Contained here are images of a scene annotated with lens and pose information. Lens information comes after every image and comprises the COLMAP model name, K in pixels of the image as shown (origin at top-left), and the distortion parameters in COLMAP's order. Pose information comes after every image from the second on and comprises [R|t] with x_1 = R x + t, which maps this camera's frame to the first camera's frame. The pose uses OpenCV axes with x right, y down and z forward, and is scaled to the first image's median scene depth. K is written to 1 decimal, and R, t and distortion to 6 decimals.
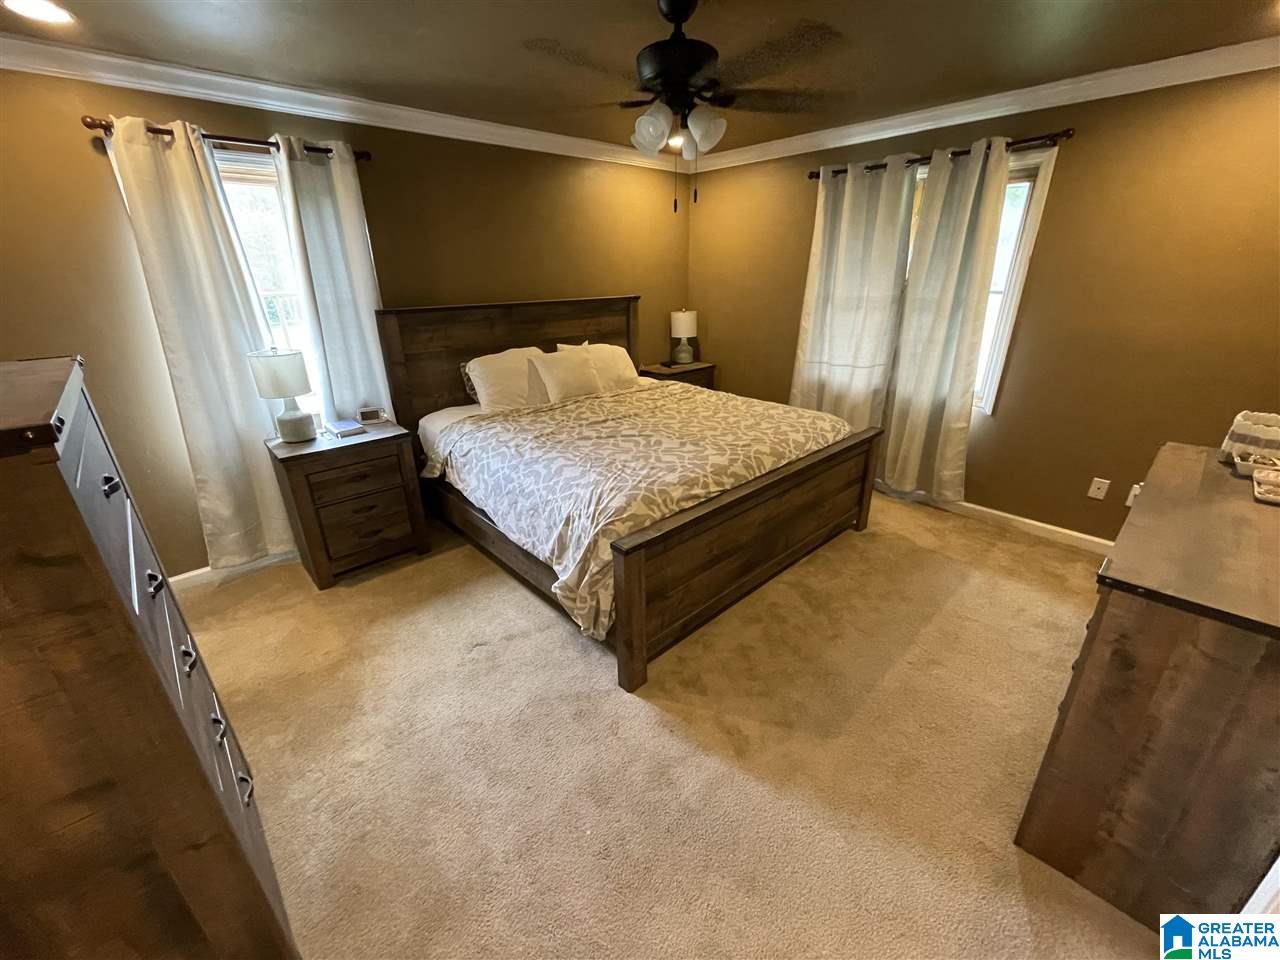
lens RADIAL K [[516.9, 0, 642.3], [0, 516.9, 480.4], [0, 0, 1]] dist [-0.000640, -0.000955]
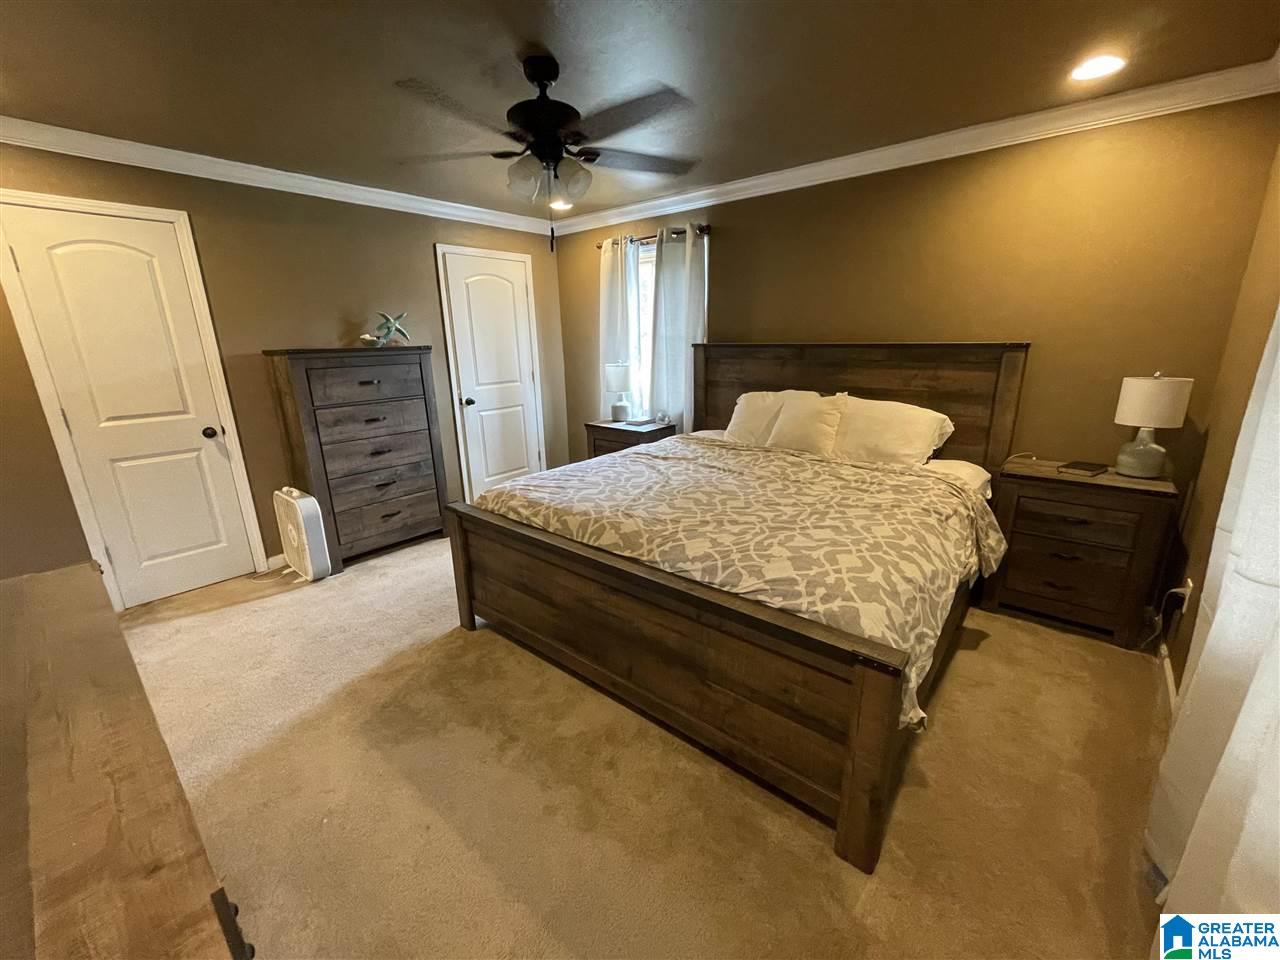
lens RADIAL K [[516.9, 0, 645.0], [0, 516.9, 487.1], [0, 0, 1]] dist [-0.000640, -0.000955]
pose [[0.128323, 0.294381, -0.947034, 0.935770], [-0.356746, 0.904708, 0.232885, -0.298415], [0.925346, 0.307966, 0.221114, 0.809758]]
